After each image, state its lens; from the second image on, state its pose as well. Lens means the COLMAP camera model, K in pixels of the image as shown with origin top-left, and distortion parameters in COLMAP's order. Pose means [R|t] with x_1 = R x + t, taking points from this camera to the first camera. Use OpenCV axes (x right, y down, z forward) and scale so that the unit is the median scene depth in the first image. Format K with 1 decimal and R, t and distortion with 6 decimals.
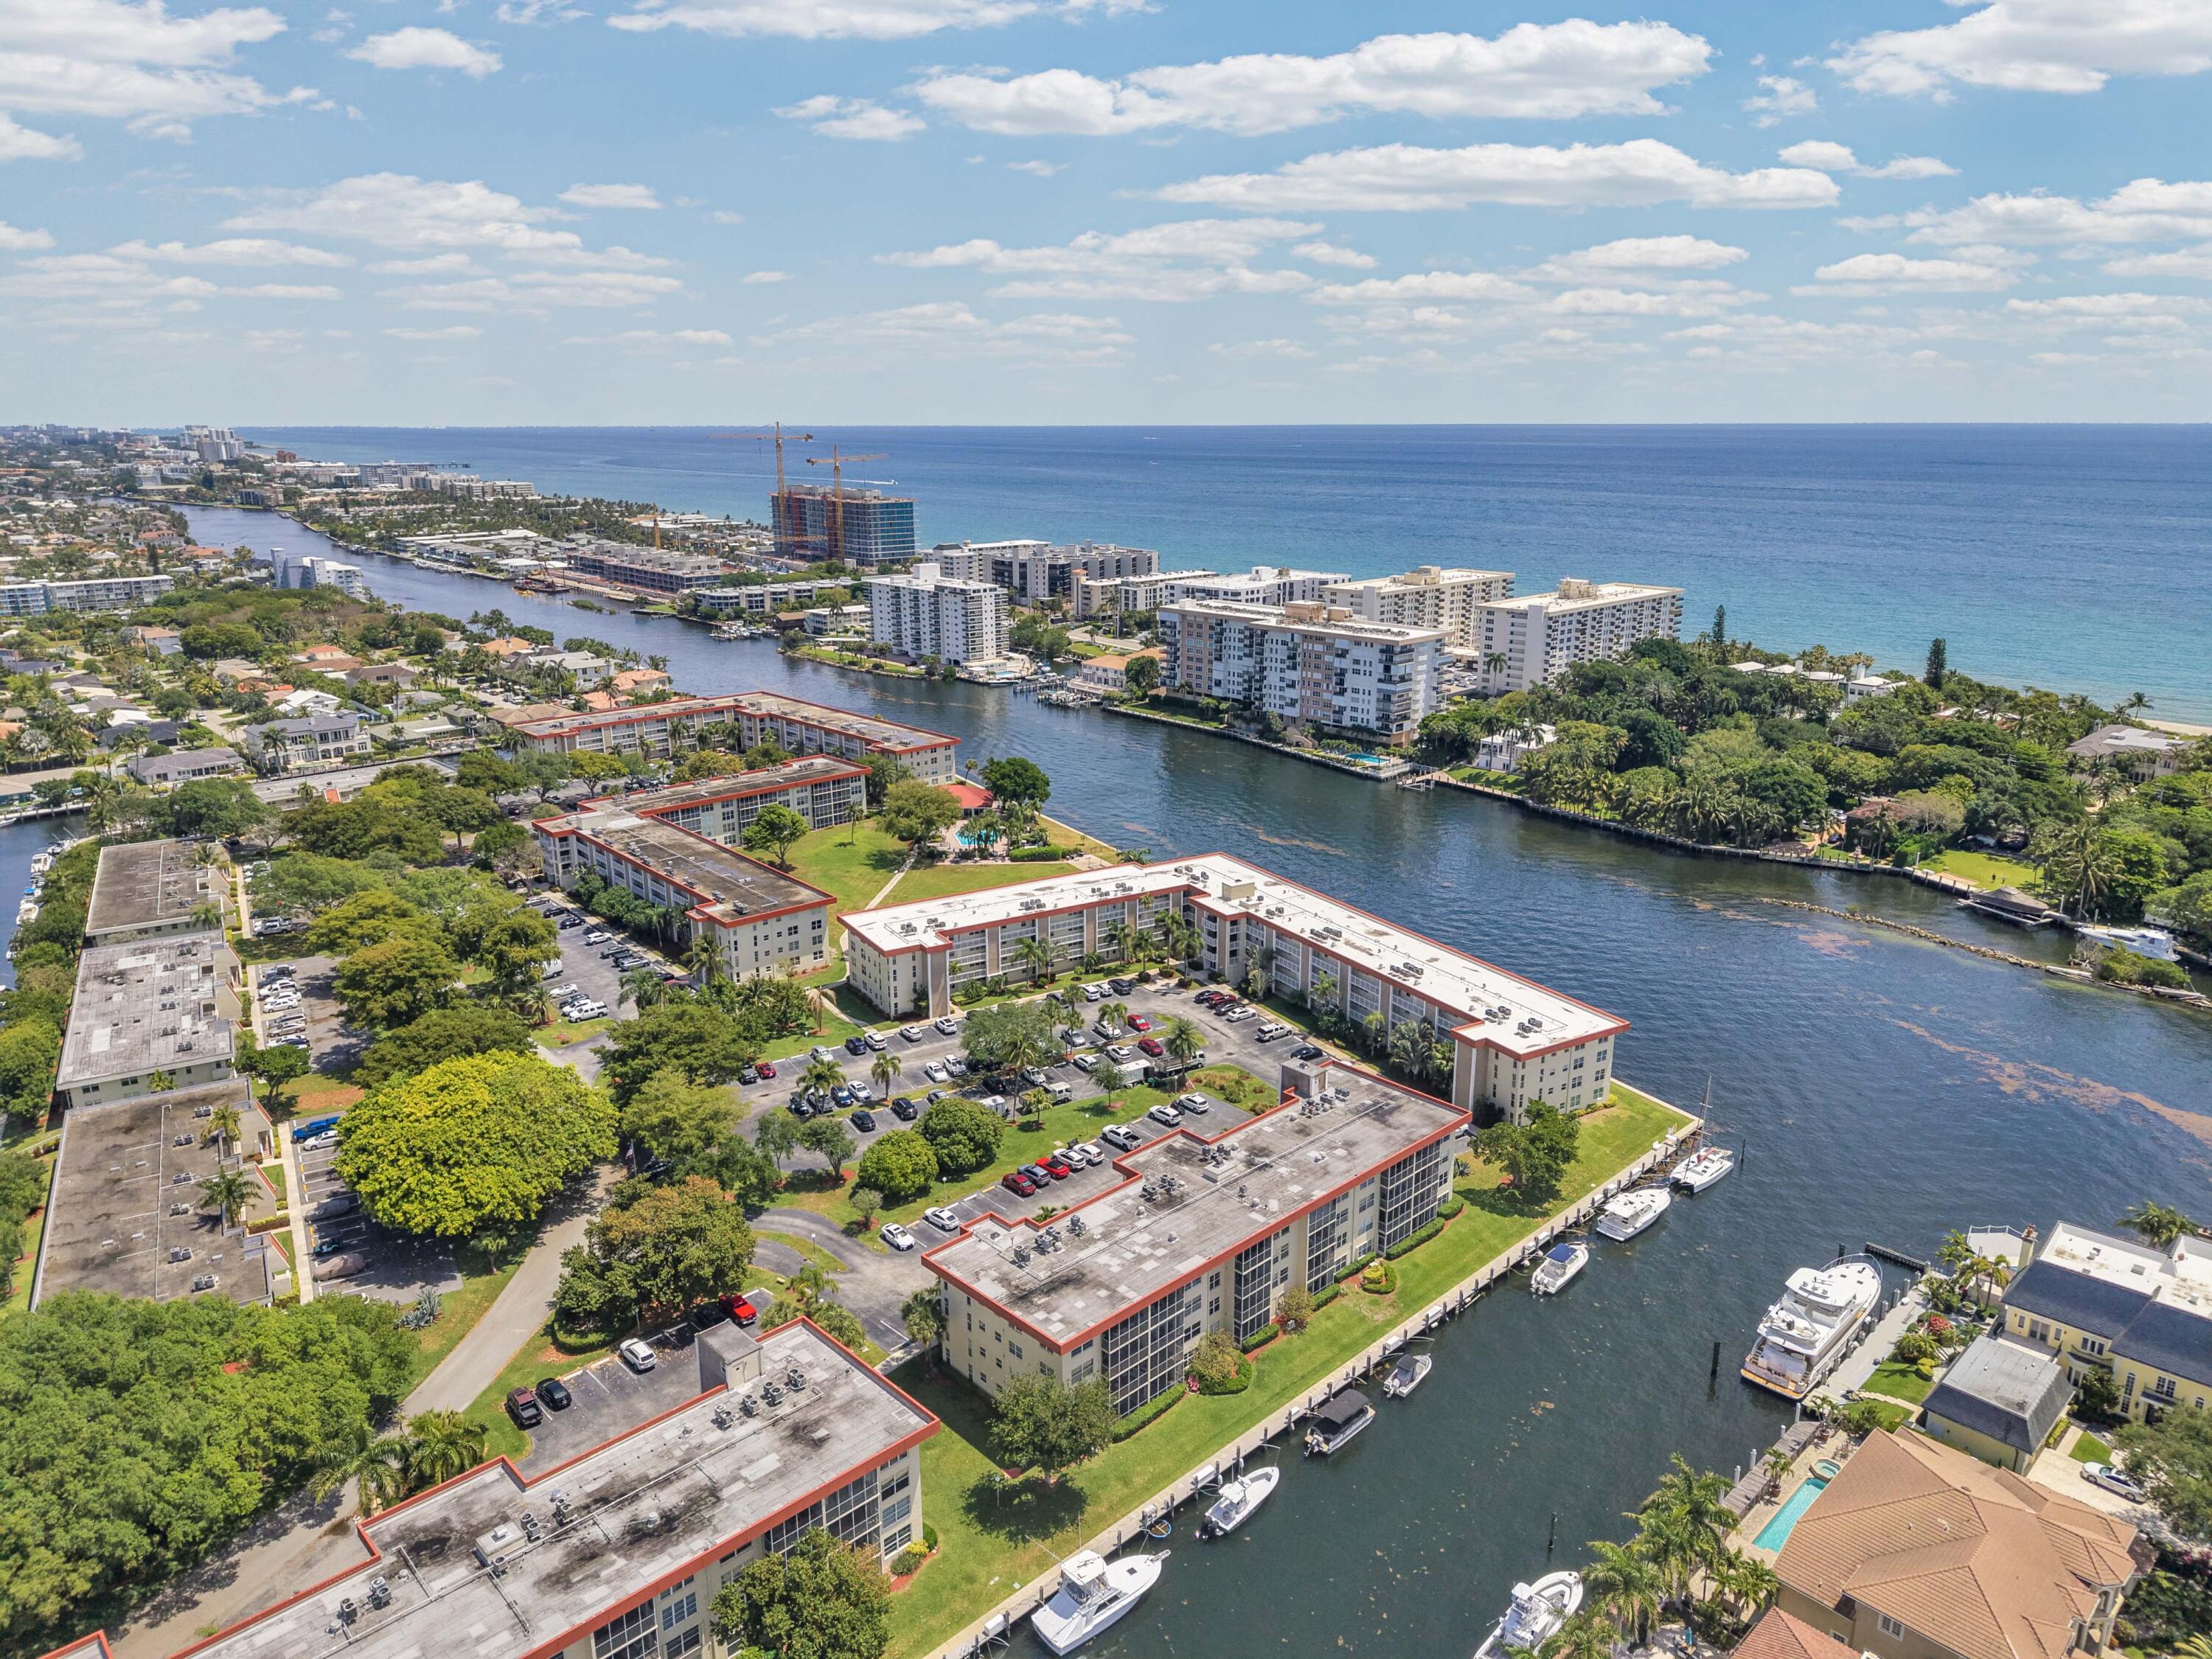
lens RADIAL K [[1472.5, 0, 1107.8], [0, 1472.5, 829.1], [0, 0, 1]] dist [0.043648, -0.051947]
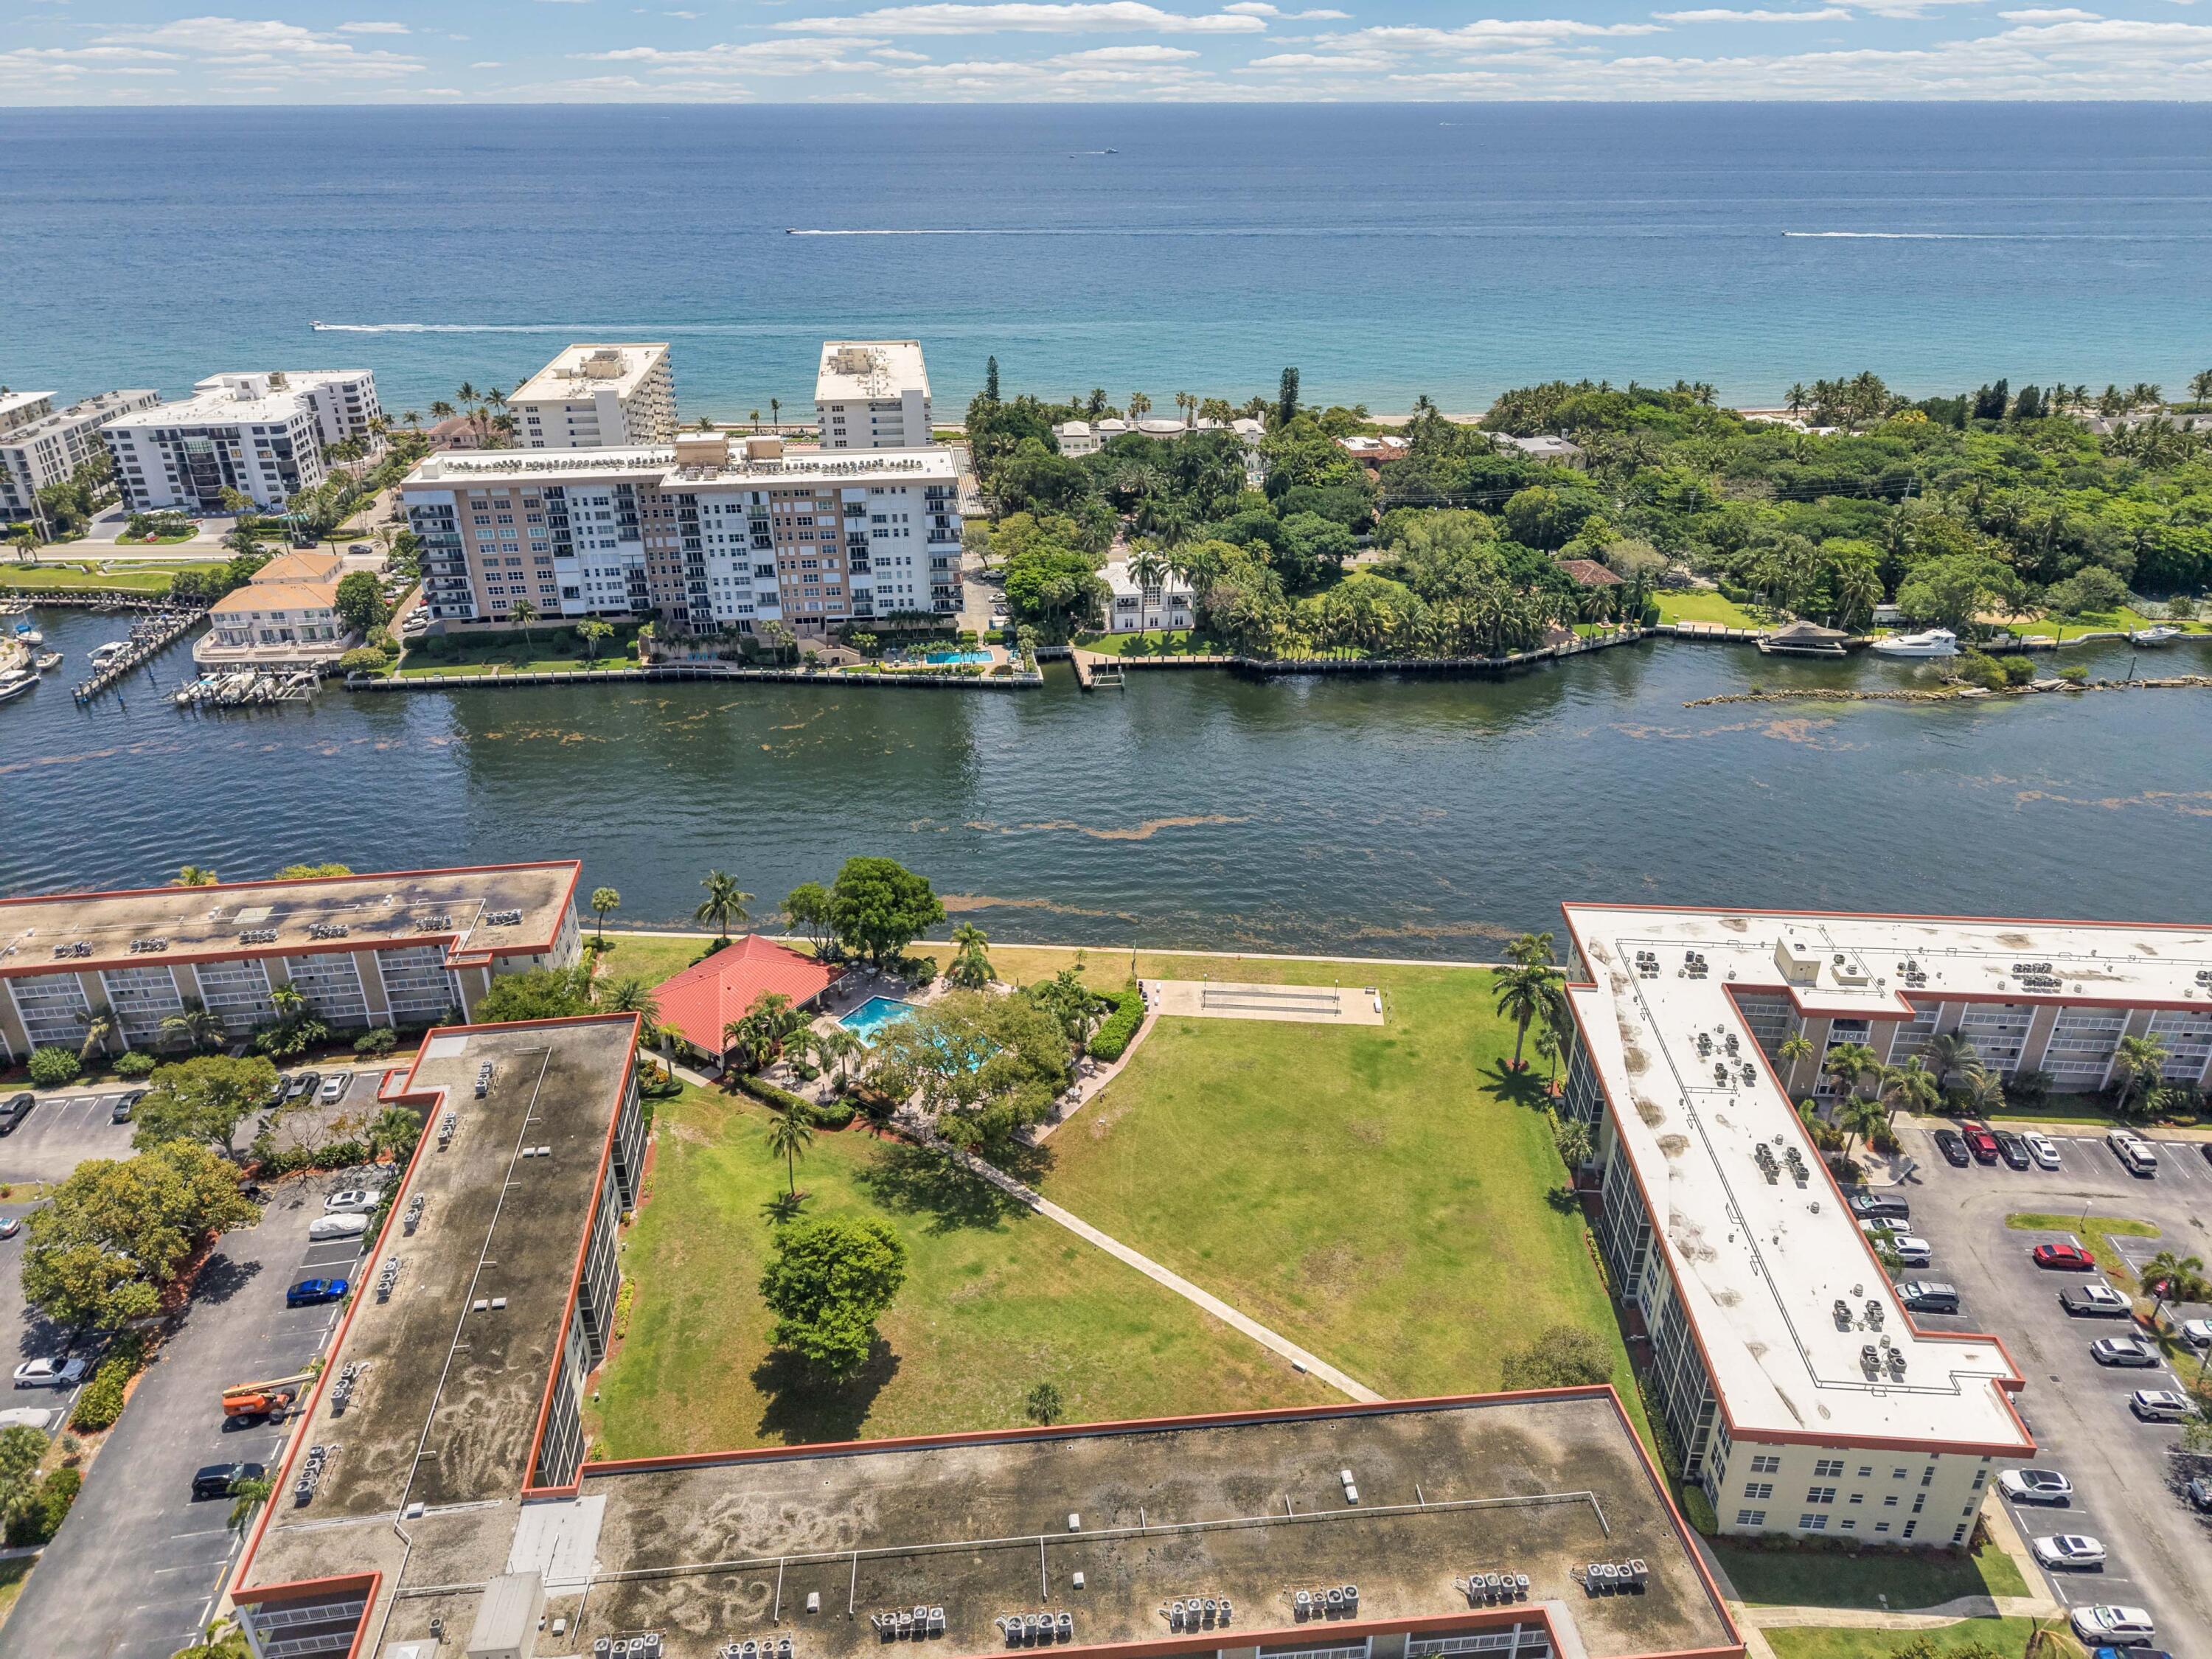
lens RADIAL K [[1472.5, 0, 1107.8], [0, 1472.5, 829.1], [0, 0, 1]] dist [0.043648, -0.051947]
pose [[0.582407, -0.358795, 0.729430, -0.534050], [0.219056, 0.933399, 0.284220, -0.260016], [-0.782826, -0.005746, 0.622214, 0.878703]]
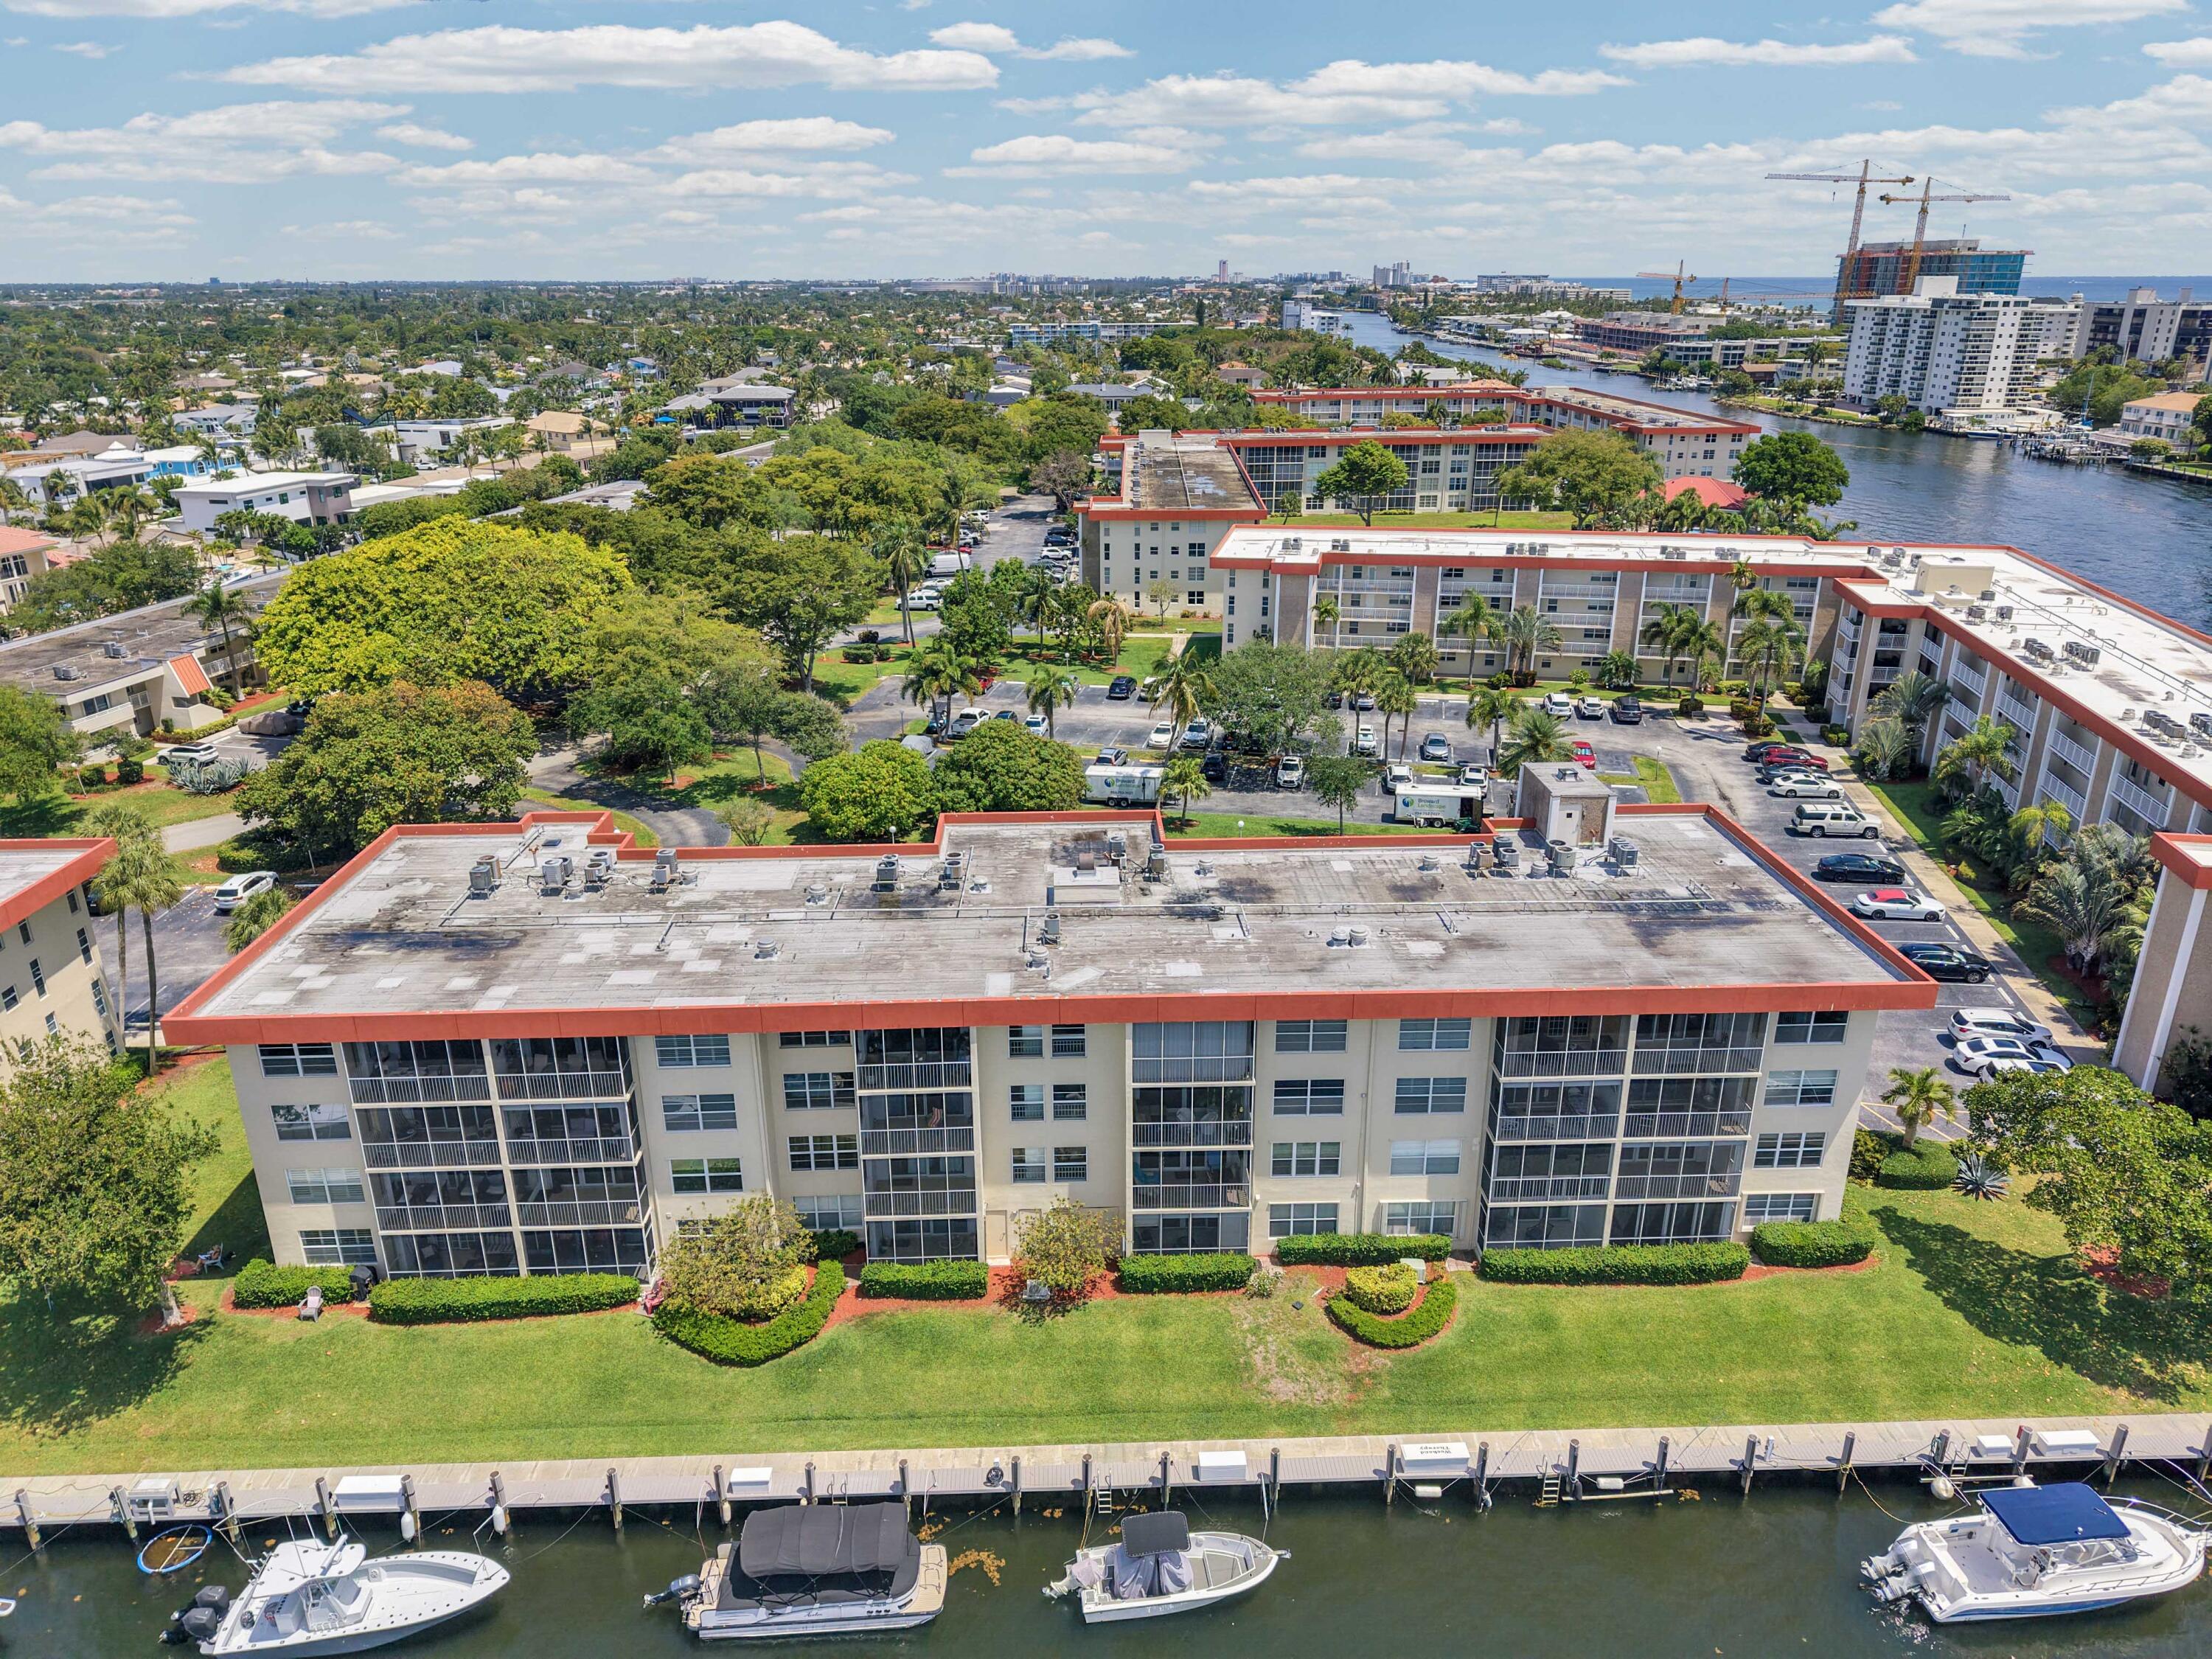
lens RADIAL K [[1488.6, 0, 1104.3], [0, 1488.6, 828.0], [0, 0, 1]] dist [0.035500, -0.044152]
pose [[0.743118, 0.226964, -0.629494, 0.223235], [-0.173522, 0.973903, 0.146297, 0.103053], [0.646271, 0.000515, 0.763108, 0.461125]]
